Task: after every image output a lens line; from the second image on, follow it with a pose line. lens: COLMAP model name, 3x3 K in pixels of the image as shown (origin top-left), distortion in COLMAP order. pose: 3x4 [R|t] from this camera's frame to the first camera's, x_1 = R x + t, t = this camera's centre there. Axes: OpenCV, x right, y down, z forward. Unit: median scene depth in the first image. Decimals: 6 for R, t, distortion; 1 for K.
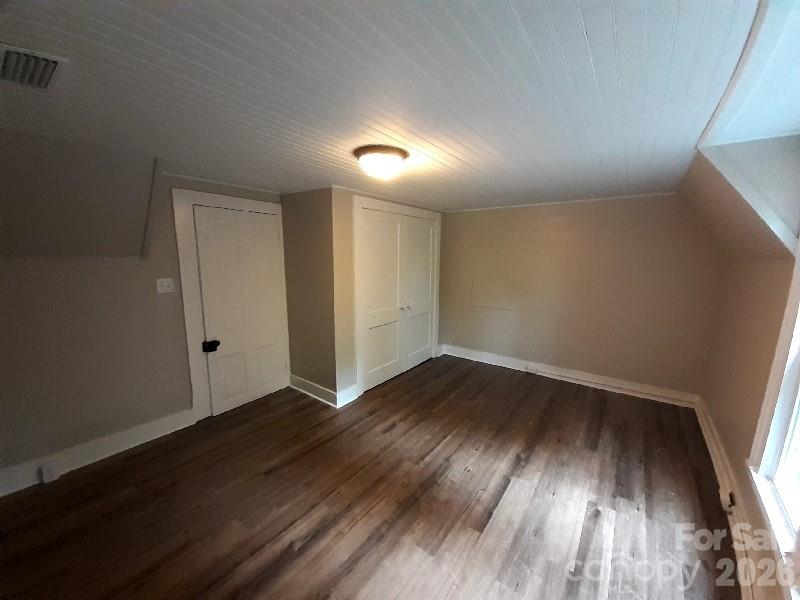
lens RADIAL K [[302.8, 0, 400.0], [0, 302.8, 300.0], [0, 0, 1]] dist [-0.000479, -0.000057]
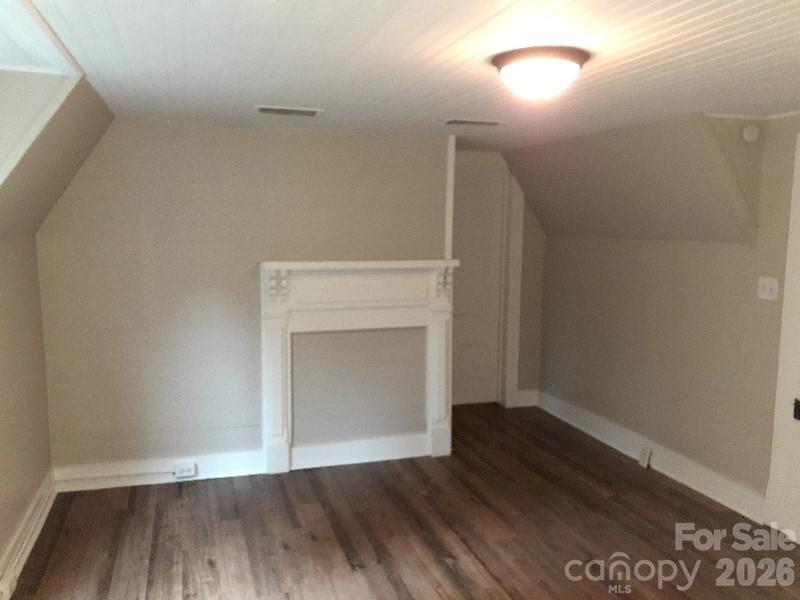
lens RADIAL K [[636.6, 0, 400.0], [0, 636.6, 300.0], [0, 0, 1]] dist [0.003513, 0.001249]
pose [[-0.549630, 0.086356, -0.830933, 1.158532], [-0.146199, 0.969351, 0.197447, -0.263173], [0.822516, 0.230004, -0.520160, 1.583110]]
